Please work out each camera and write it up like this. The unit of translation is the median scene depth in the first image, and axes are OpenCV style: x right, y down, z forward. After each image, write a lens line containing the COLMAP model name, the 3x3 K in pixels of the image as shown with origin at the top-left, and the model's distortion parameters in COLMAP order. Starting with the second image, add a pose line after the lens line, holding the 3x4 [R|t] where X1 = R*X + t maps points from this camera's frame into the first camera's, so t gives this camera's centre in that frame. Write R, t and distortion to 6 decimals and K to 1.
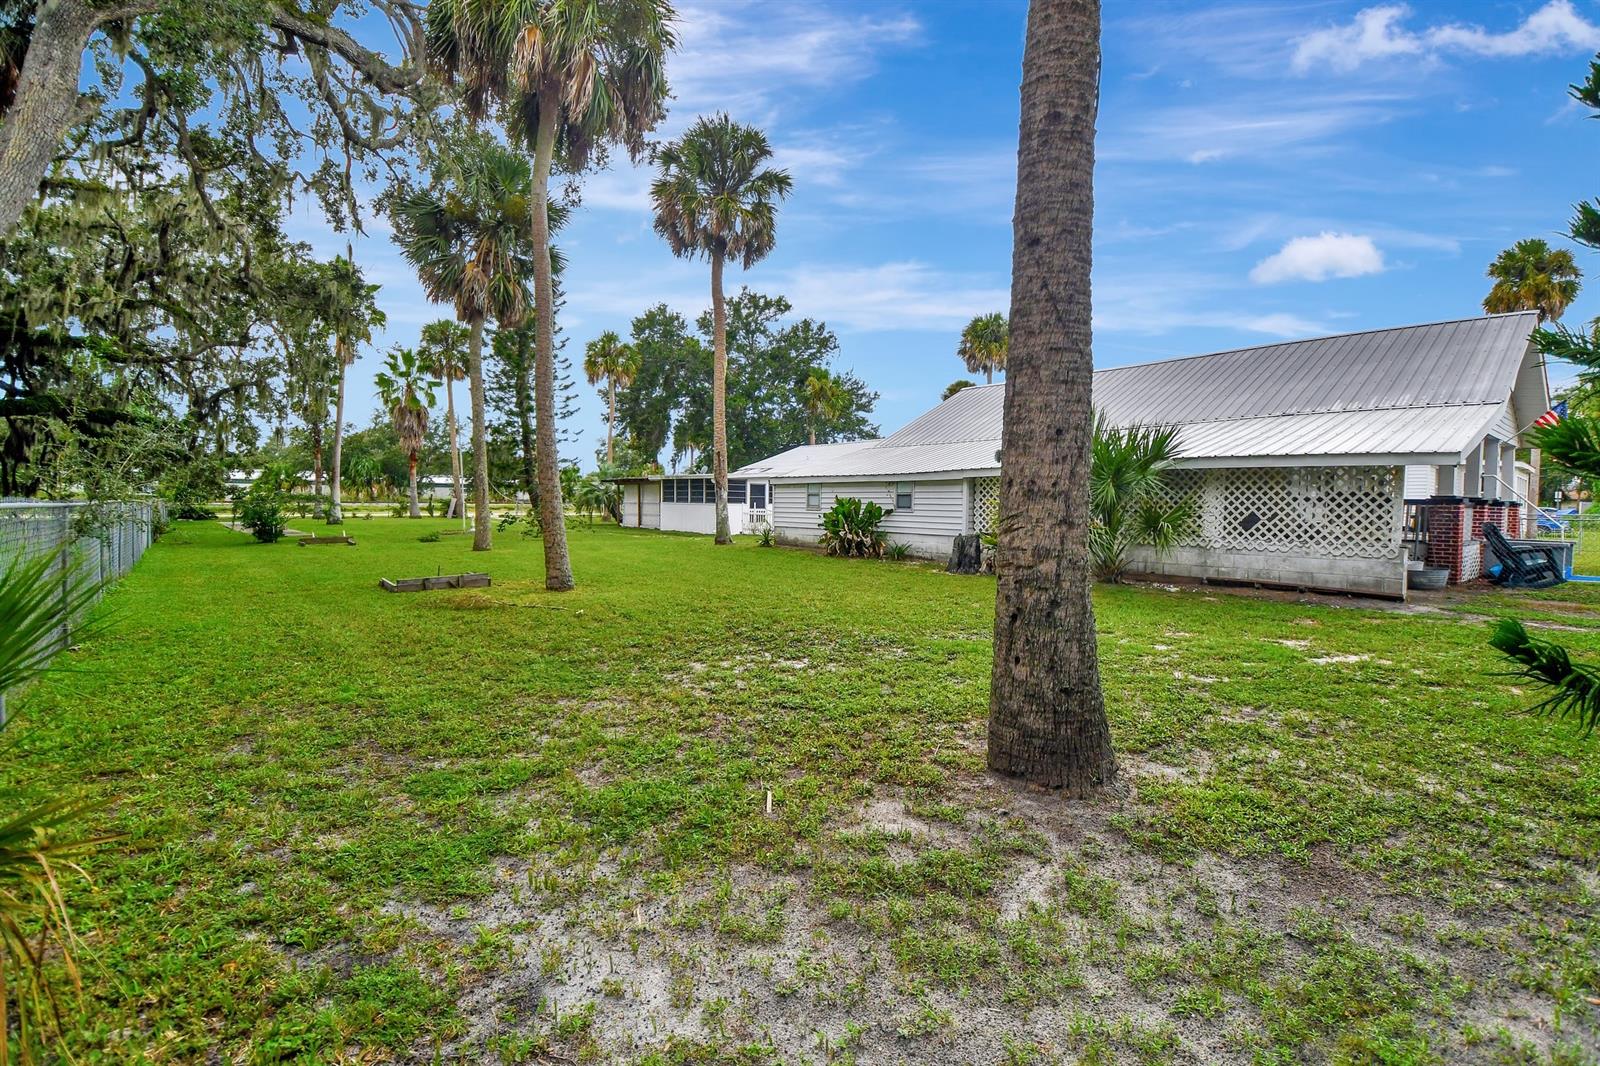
lens RADIAL K [[765.4, 0, 800.0], [0, 765.4, 533.0], [0, 0, 1]] dist [-0.026493, -0.000354]
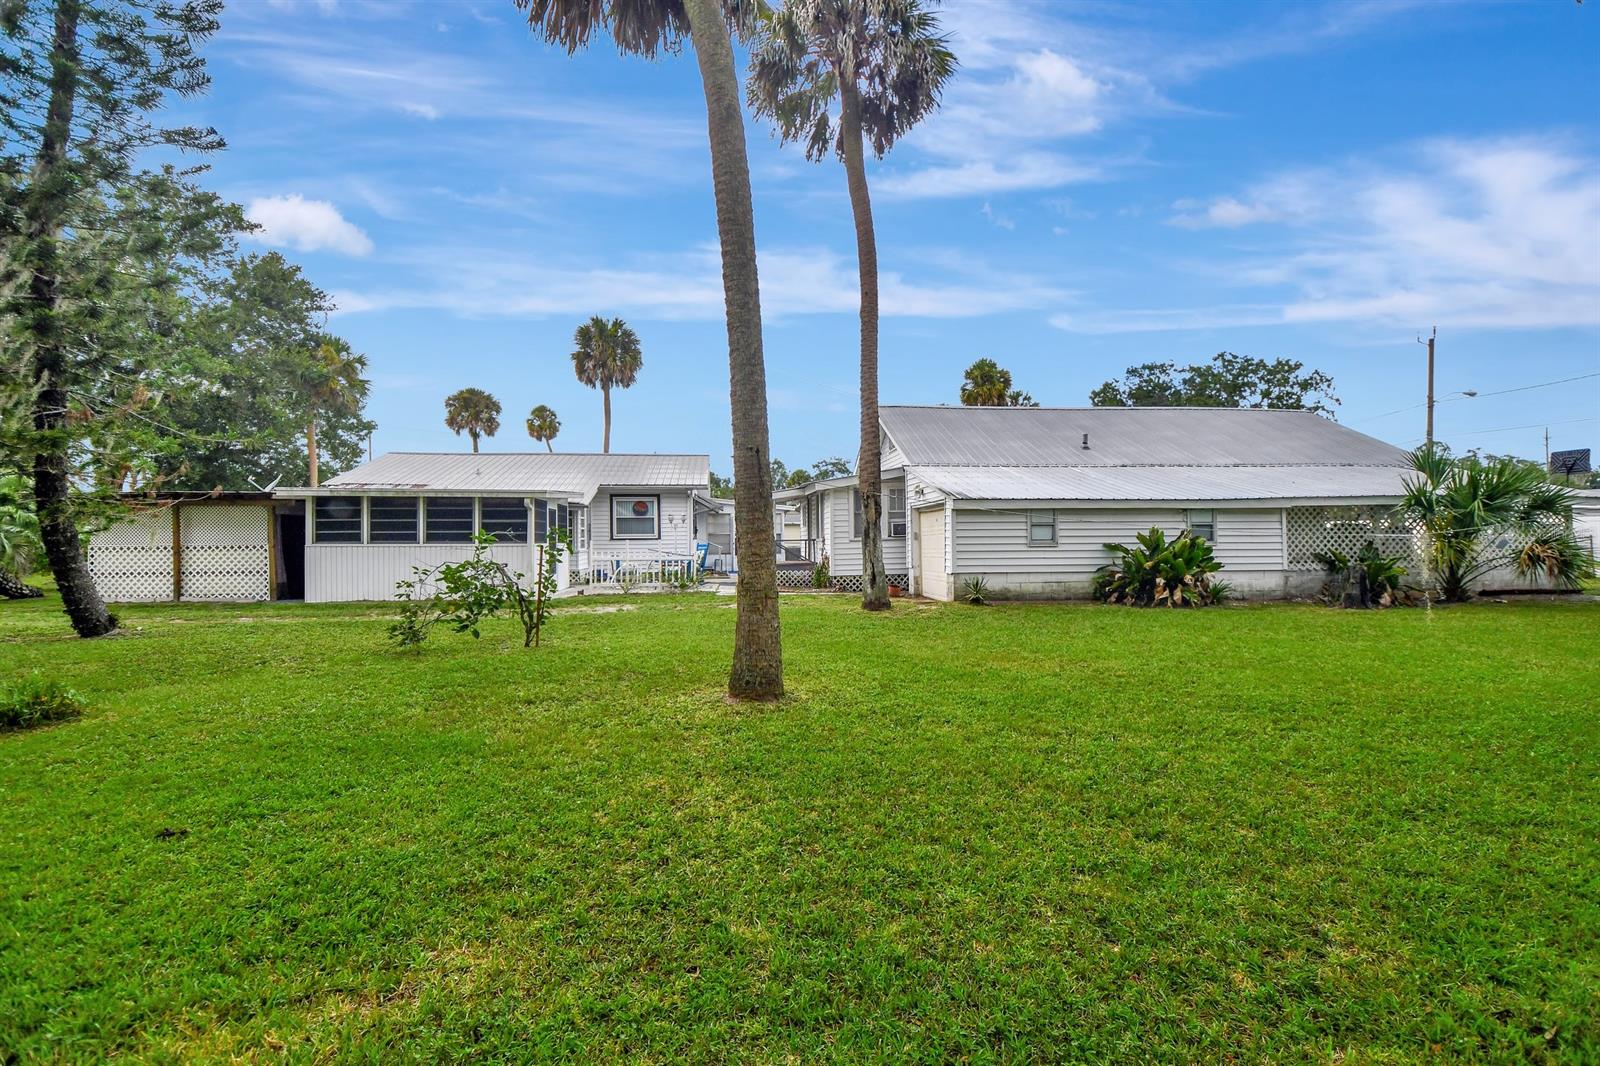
lens RADIAL K [[765.4, 0, 800.0], [0, 765.4, 533.0], [0, 0, 1]] dist [-0.026493, -0.000354]
pose [[0.551681, 0.002283, 0.834052, -0.701228], [0.041783, 0.998665, -0.030371, -0.030377], [-0.833008, 0.051604, 0.550849, 0.797768]]
